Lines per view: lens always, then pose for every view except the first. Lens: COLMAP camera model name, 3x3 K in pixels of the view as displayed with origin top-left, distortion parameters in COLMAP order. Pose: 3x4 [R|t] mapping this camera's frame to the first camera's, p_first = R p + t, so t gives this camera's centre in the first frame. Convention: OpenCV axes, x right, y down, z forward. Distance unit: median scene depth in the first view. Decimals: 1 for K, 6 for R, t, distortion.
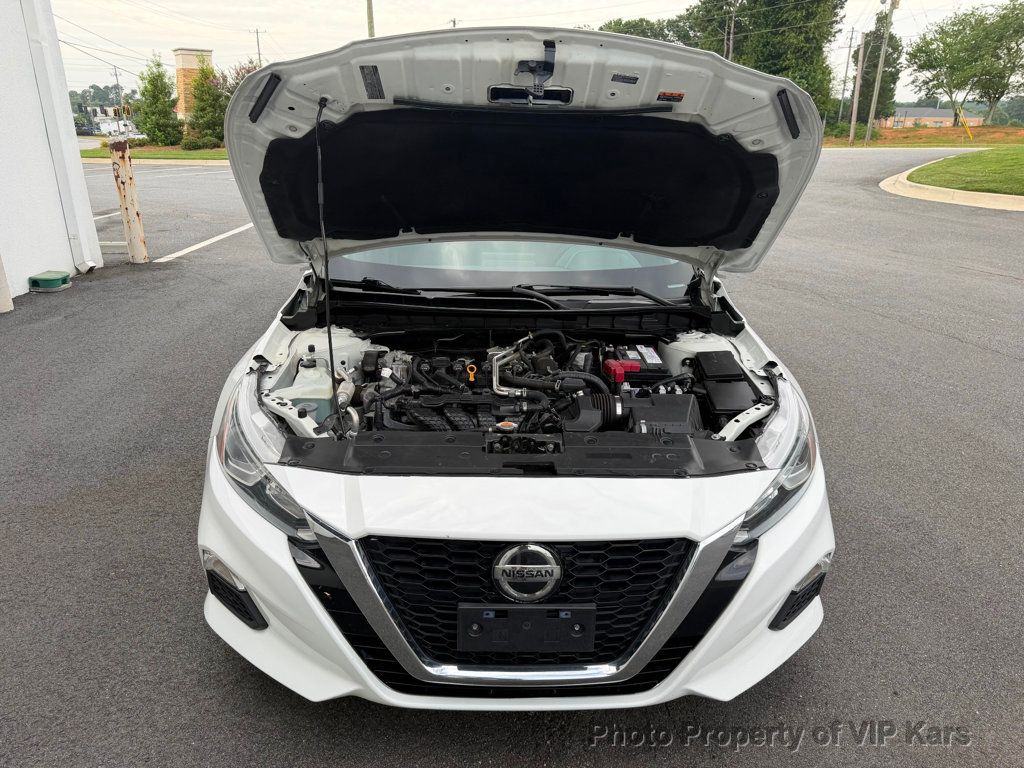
lens RADIAL K [[739.1, 0, 503.2], [0, 739.1, 379.0], [0, 0, 1]] dist [0.022727, -0.026468]
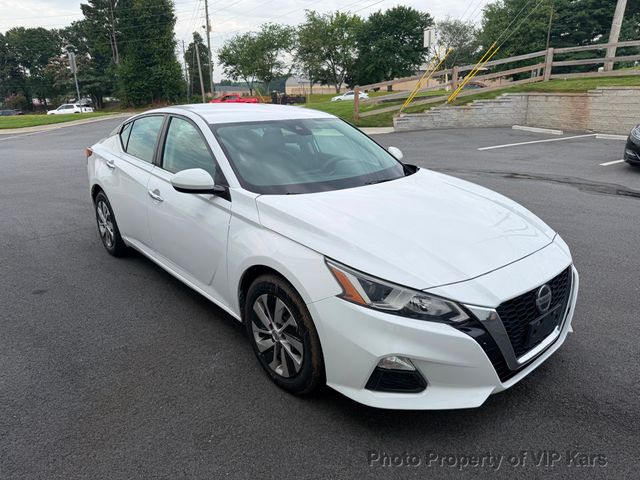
lens RADIAL K [[461.9, 0, 317.5], [0, 461.9, 236.0], [0, 0, 1]] dist [0.022727, -0.026468]
pose [[0.769440, -0.211910, 0.602541, -0.660732], [0.235589, 0.971002, 0.040650, -0.060047], [-0.593683, 0.110674, 0.797052, 0.146532]]
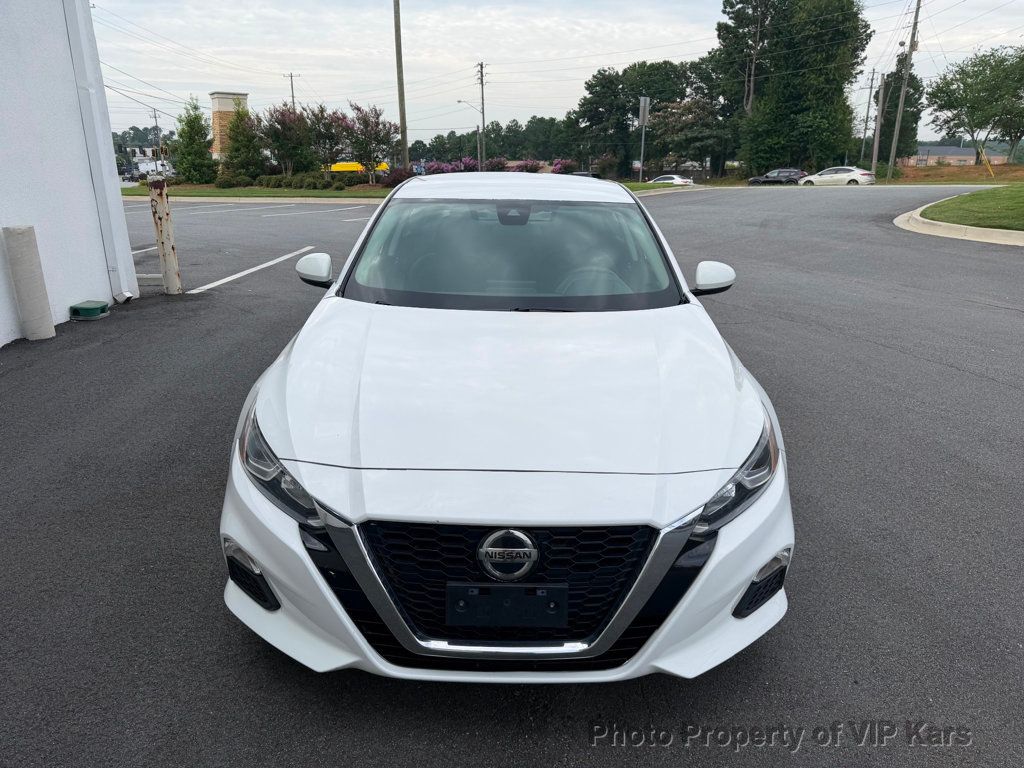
lens RADIAL K [[739.1, 0, 510.1], [0, 739.1, 377.6], [0, 0, 1]] dist [0.022727, -0.026468]
pose [[0.999665, 0.005529, -0.025275, 0.041511], [-0.006770, 0.998762, -0.049285, 0.030785], [0.024971, 0.049439, 0.998465, -0.093245]]
